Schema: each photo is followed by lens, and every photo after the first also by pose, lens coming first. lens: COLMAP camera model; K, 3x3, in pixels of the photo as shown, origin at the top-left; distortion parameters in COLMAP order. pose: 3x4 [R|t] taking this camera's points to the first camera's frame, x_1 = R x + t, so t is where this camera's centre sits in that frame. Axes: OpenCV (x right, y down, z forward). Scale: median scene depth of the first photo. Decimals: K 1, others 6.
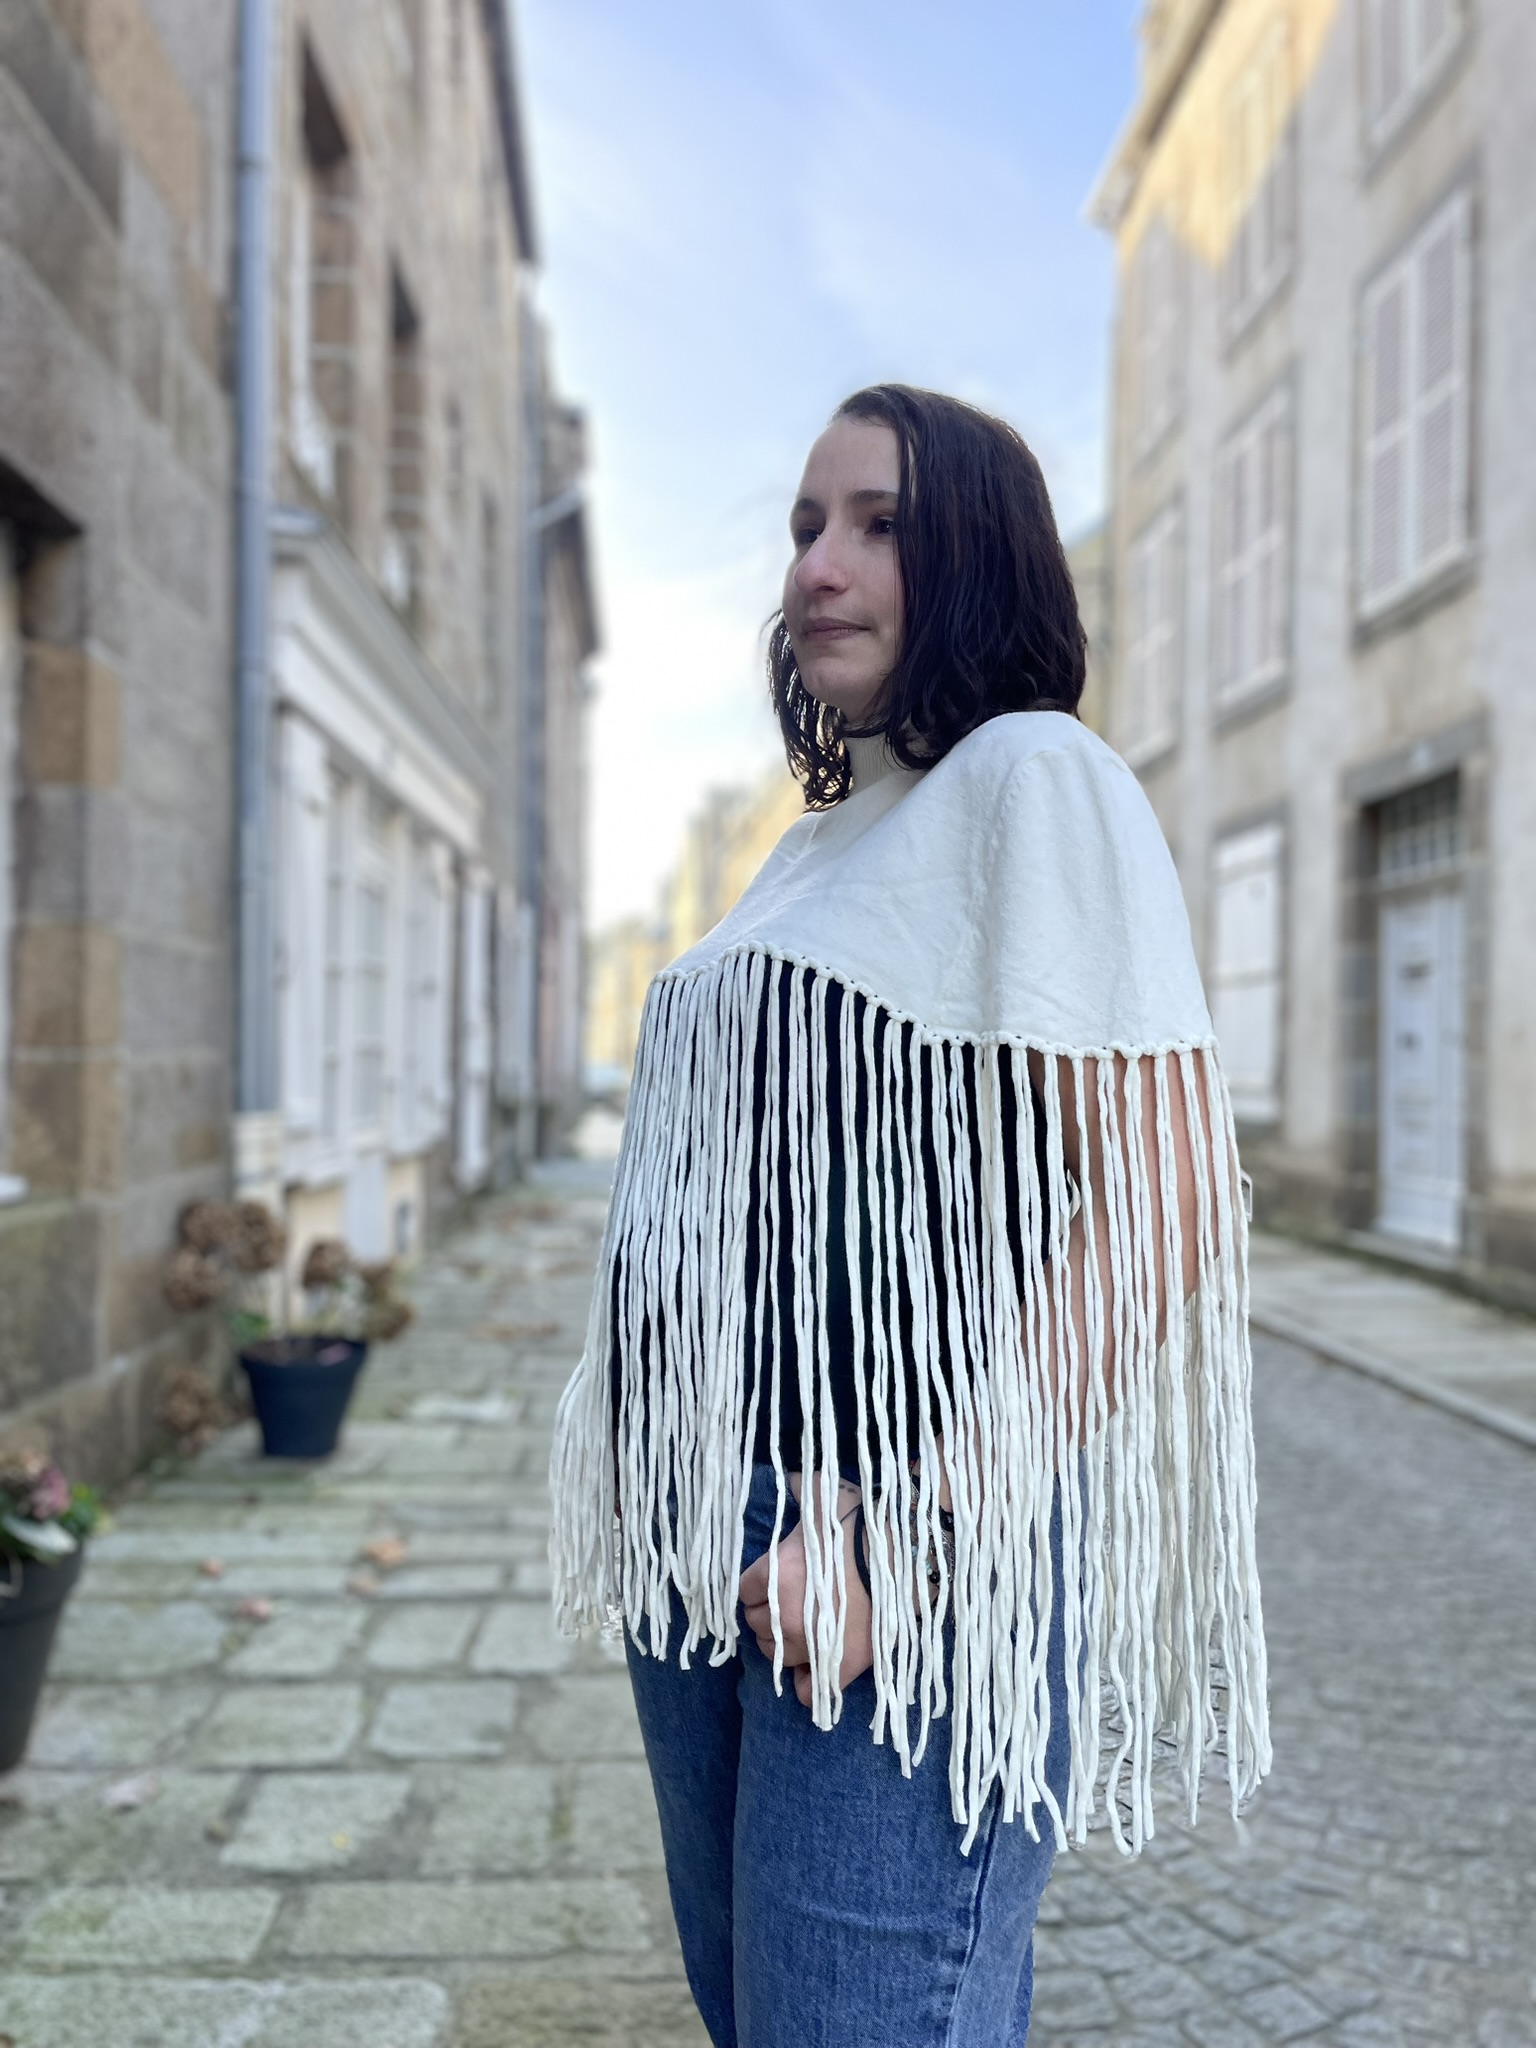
lens RADIAL K [[1542.8, 0, 768.0], [0, 1542.8, 1024.0], [0, 0, 1]] dist [0.244802, -0.196309]
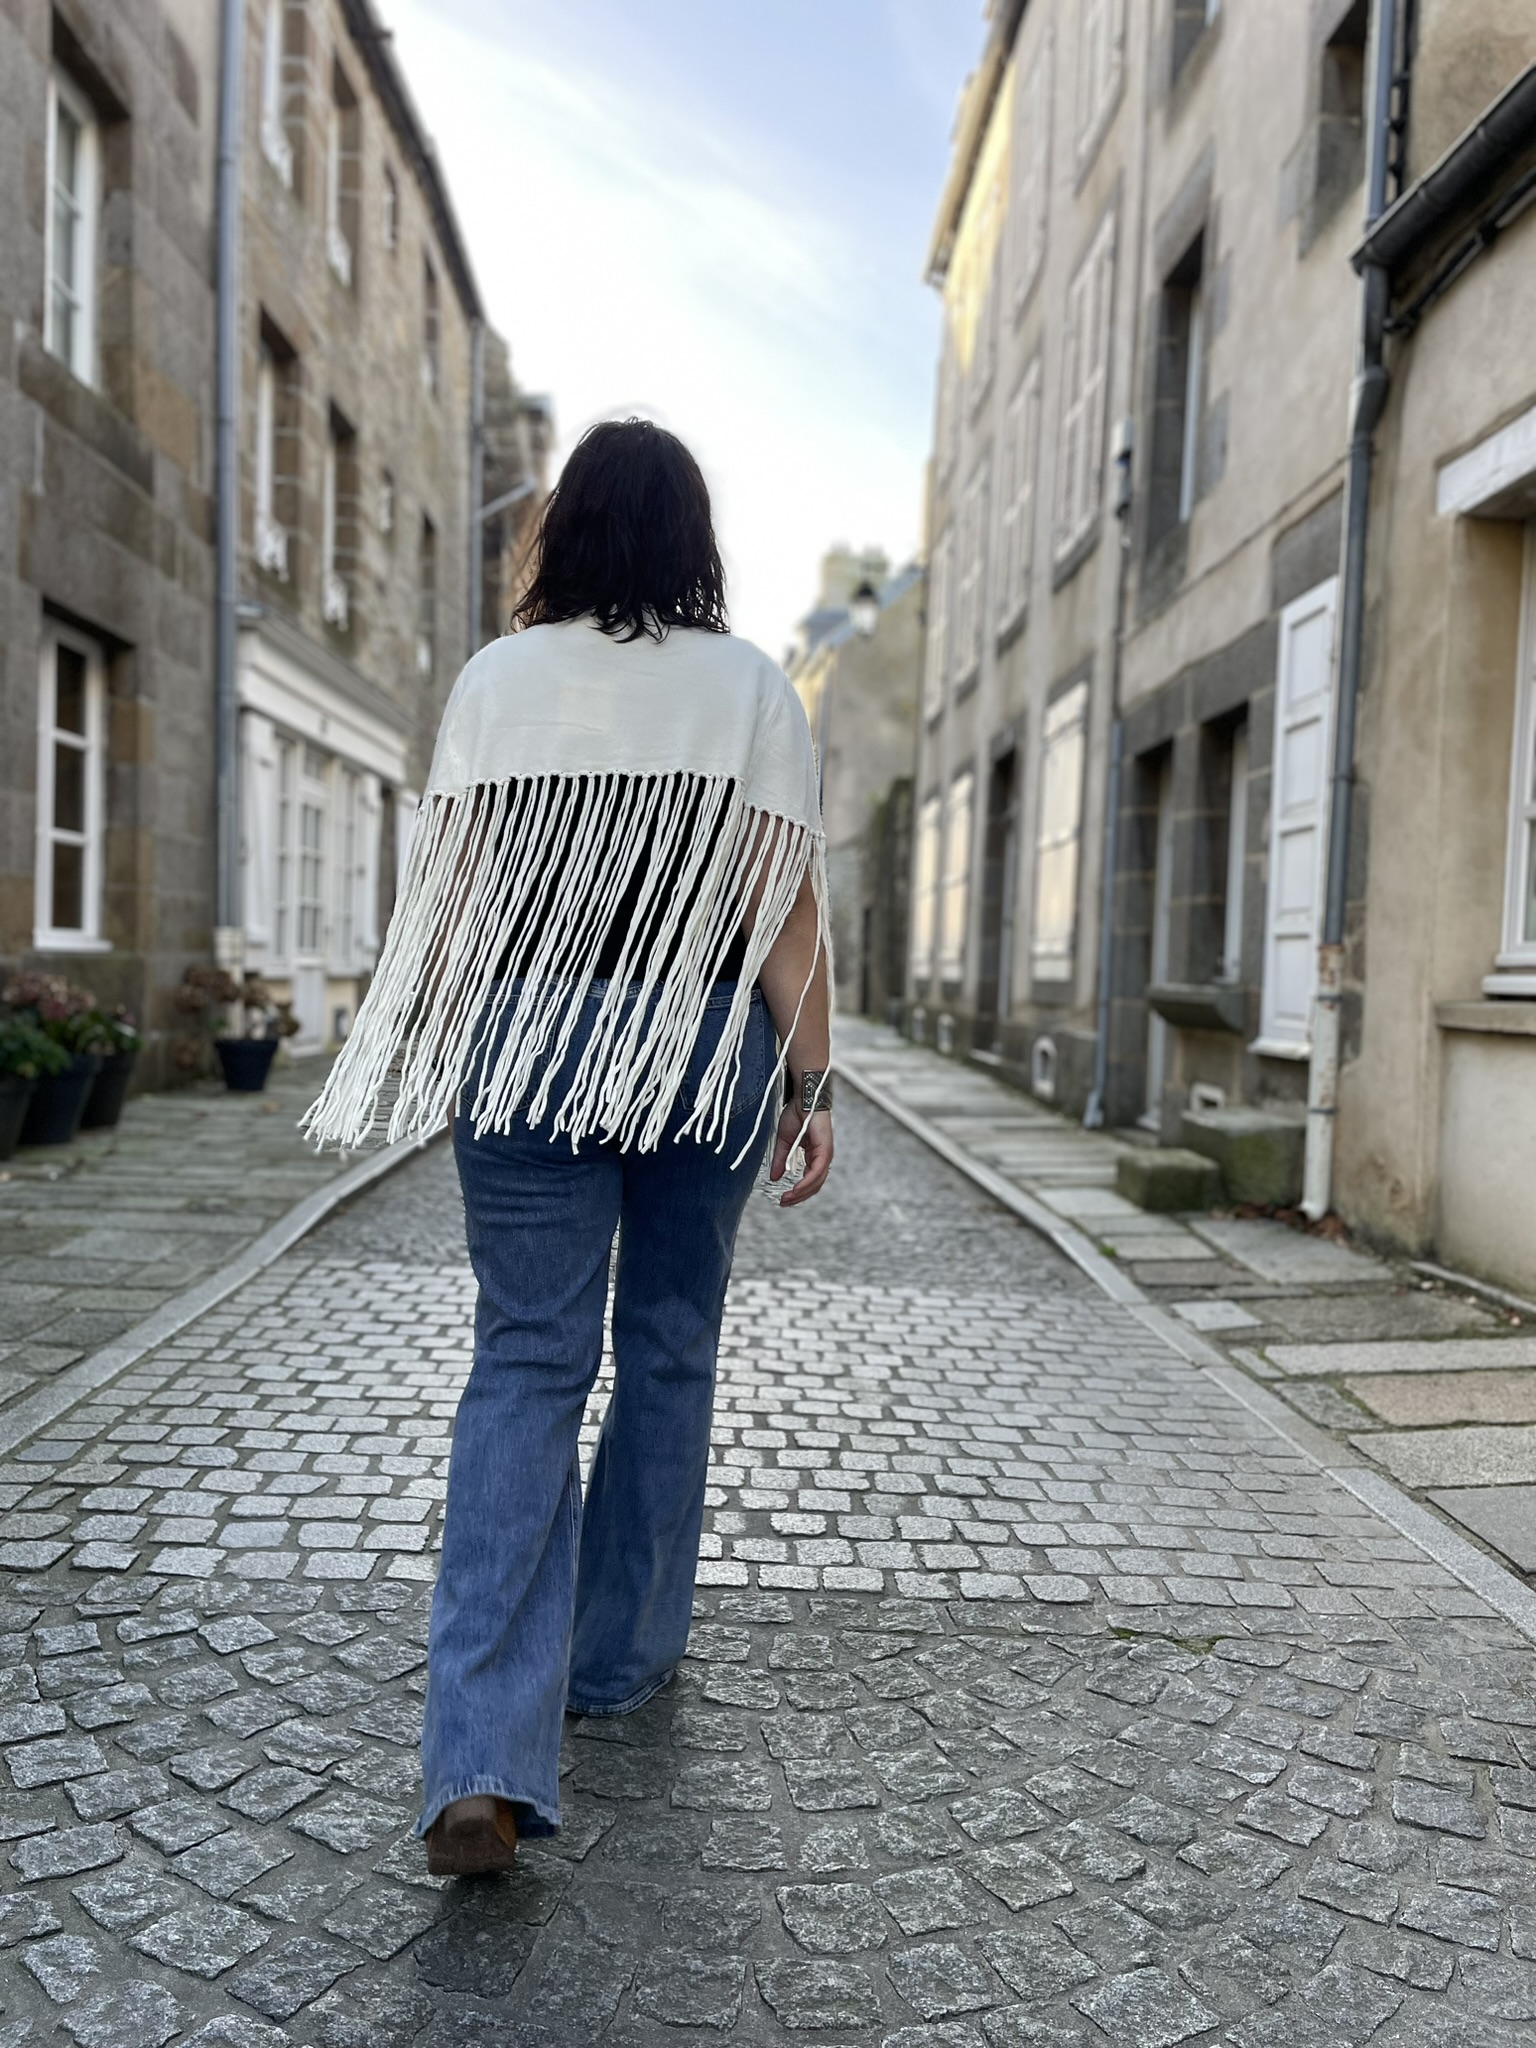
lens RADIAL K [[1573.3, 0, 726.0], [0, 1573.3, 1021.1], [0, 0, 1]] dist [0.246756, 0.000673]
pose [[0.997620, 0.026847, -0.063509, 0.377089], [-0.023350, 0.998204, 0.055175, 0.043119], [0.064876, -0.053560, 0.996455, -0.849613]]
